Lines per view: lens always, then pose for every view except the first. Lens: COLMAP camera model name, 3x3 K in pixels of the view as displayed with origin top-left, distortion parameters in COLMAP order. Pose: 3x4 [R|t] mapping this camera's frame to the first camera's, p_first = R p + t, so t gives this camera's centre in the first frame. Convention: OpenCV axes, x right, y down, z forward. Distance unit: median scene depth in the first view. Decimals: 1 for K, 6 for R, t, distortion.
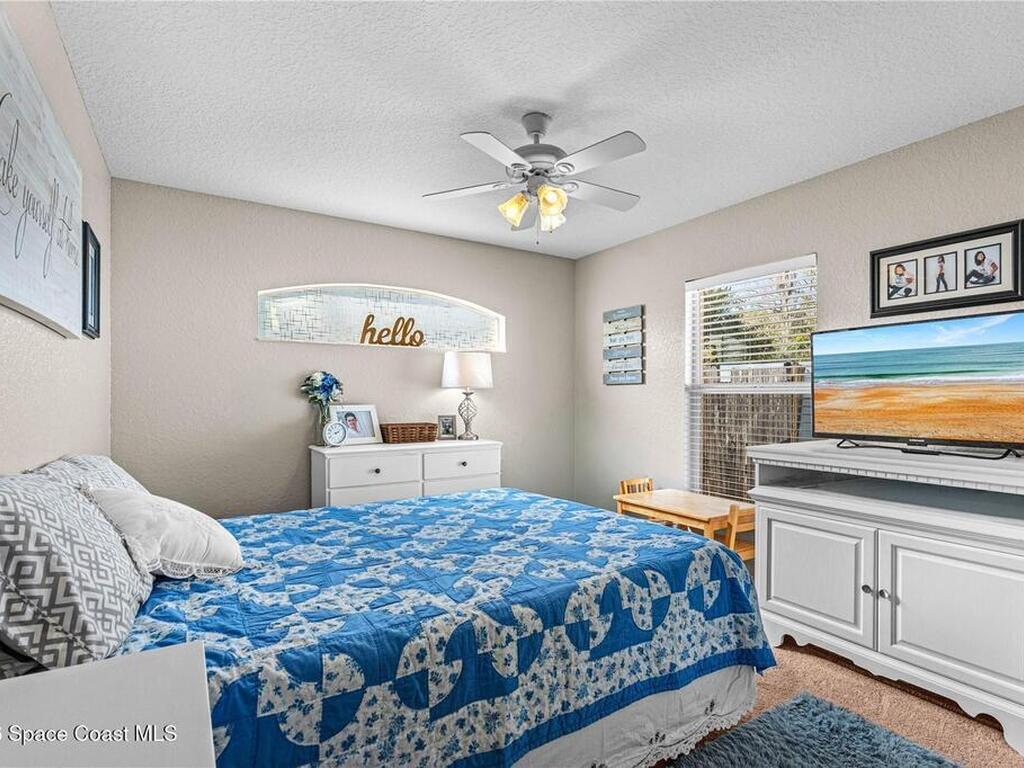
lens RADIAL K [[521.5, 0, 509.5], [0, 521.5, 394.5], [0, 0, 1]] dist [-0.002036, 0.001684]
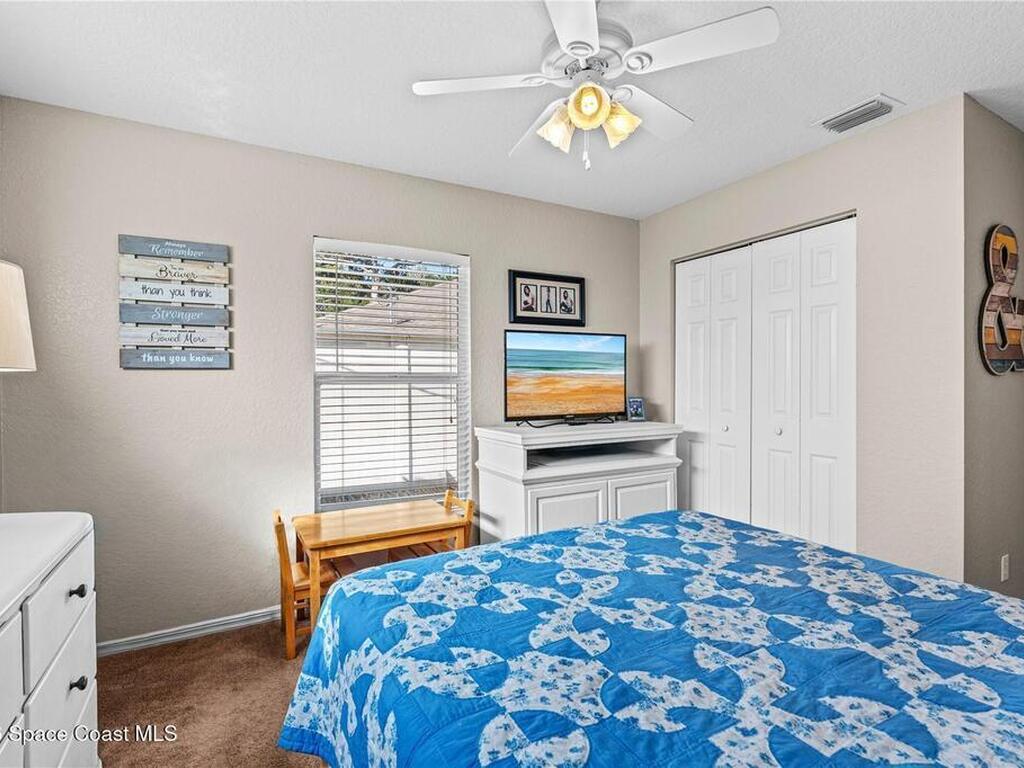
lens RADIAL K [[521.5, 0, 511.5], [0, 521.5, 375.4], [0, 0, 1]] dist [-0.002036, 0.001684]
pose [[0.045104, 0.003454, 0.998976, -0.644634], [0.001271, 0.999993, -0.003514, -0.015193], [-0.998981, 0.001428, 0.045100, 1.059939]]
